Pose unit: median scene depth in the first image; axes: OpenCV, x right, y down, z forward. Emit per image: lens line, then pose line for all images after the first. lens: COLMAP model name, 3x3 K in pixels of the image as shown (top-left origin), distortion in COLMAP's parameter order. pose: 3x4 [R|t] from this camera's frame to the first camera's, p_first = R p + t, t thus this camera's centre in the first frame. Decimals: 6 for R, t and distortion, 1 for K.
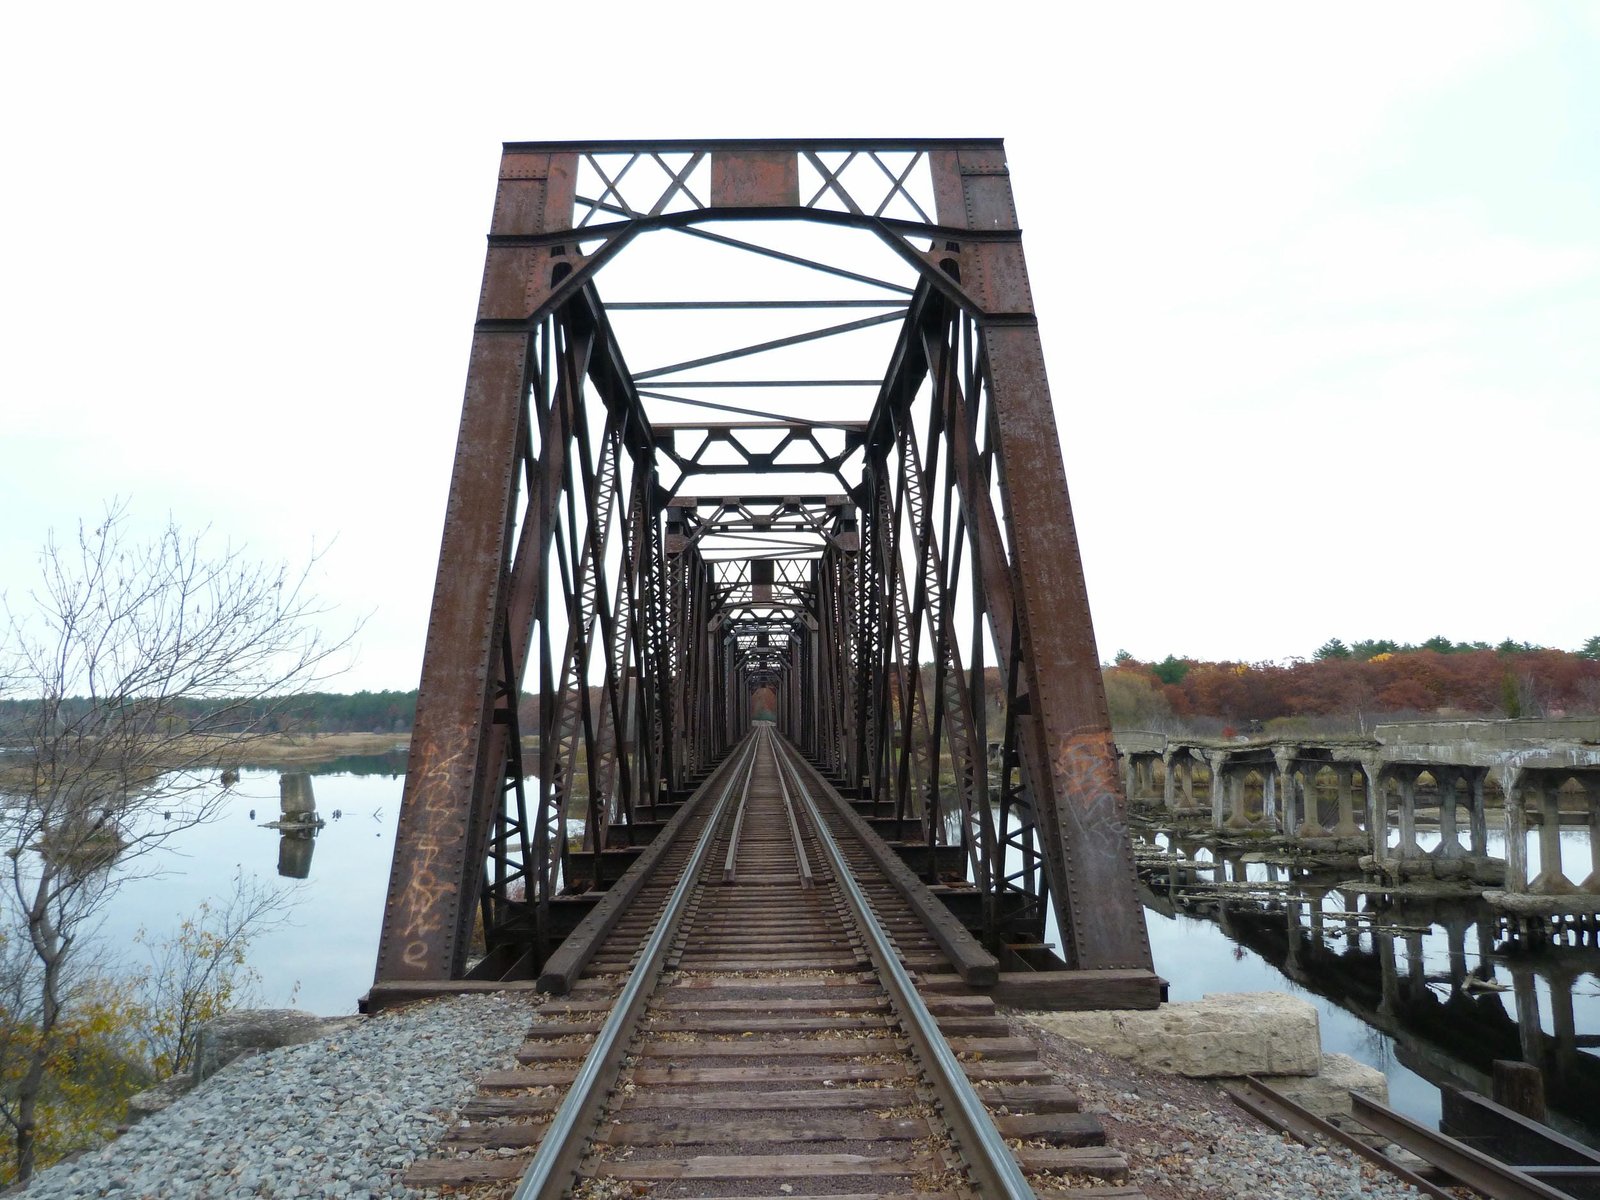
lens RADIAL K [[1212.7, 0, 802.3], [0, 1212.7, 593.4], [0, 0, 1]] dist [-0.035446, 0.038378]
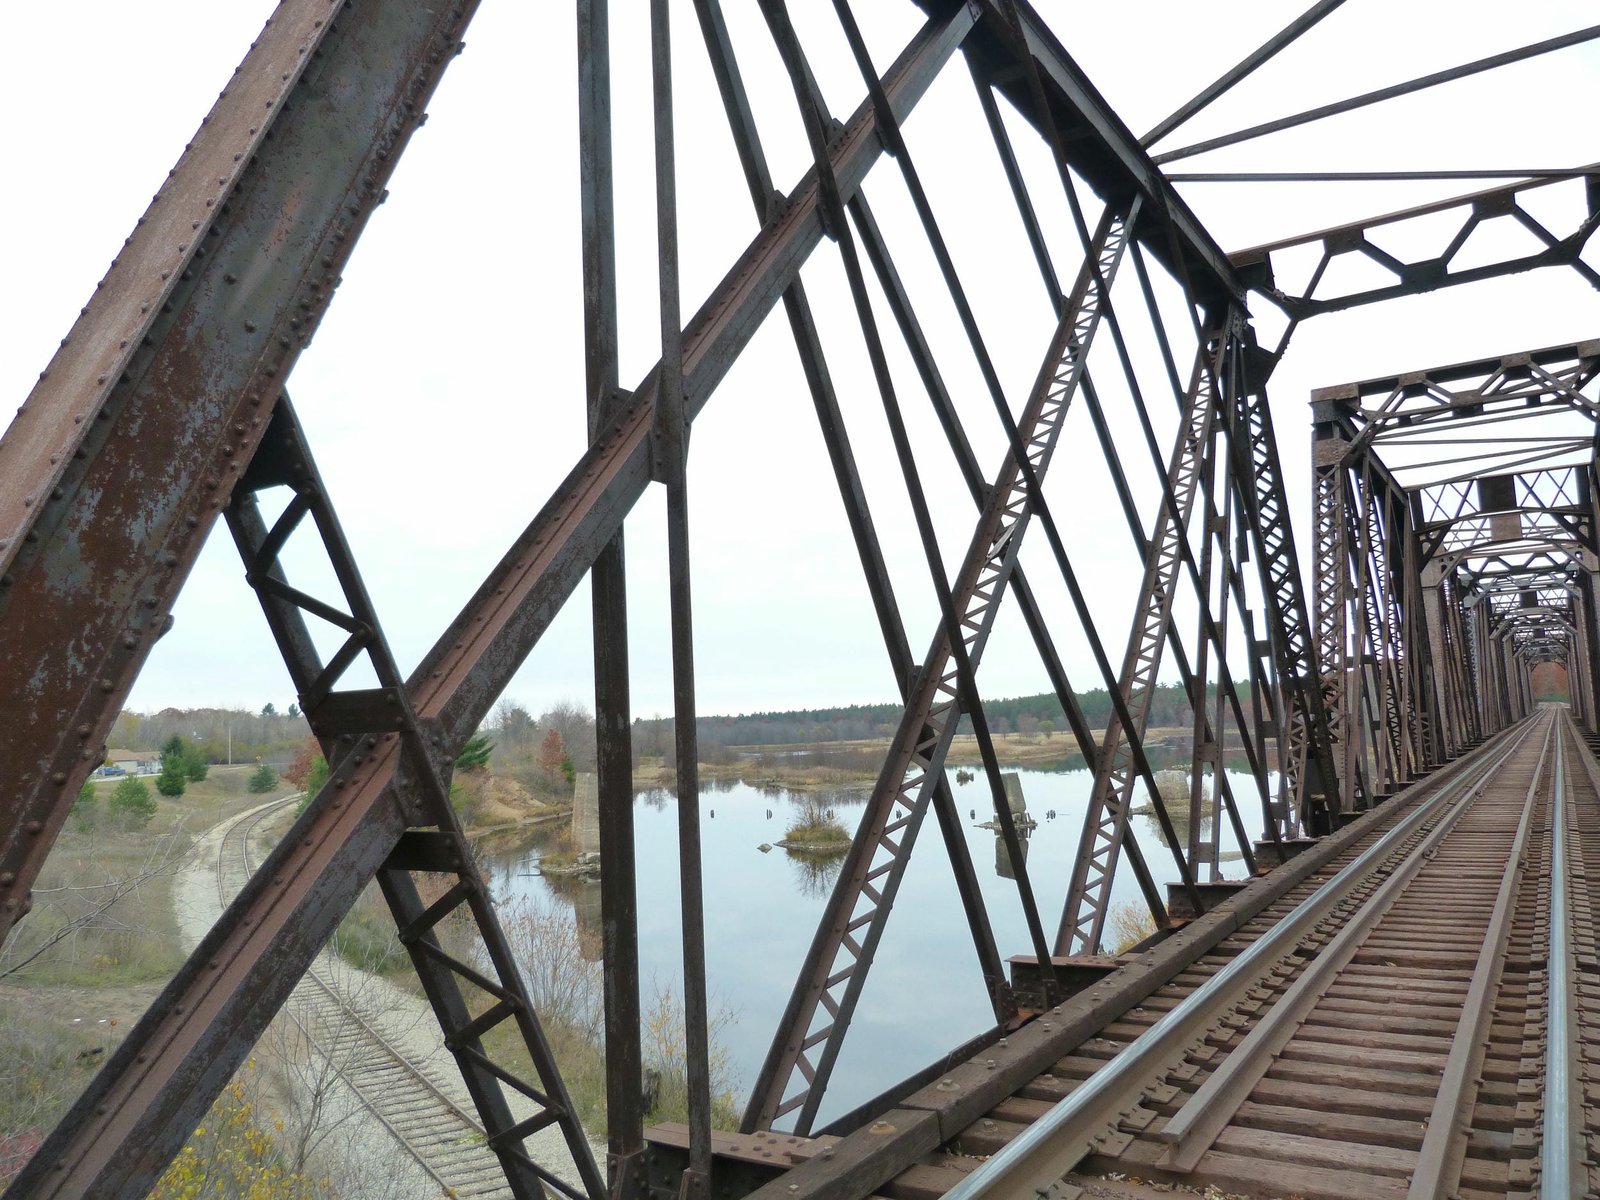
lens RADIAL K [[1212.7, 0, 802.3], [0, 1212.7, 593.4], [0, 0, 1]] dist [-0.035446, 0.038378]
pose [[0.828967, -0.086942, -0.552498, 0.040228], [0.089189, 0.995752, -0.022873, 0.056048], [0.552140, -0.030316, 0.833200, 0.502281]]
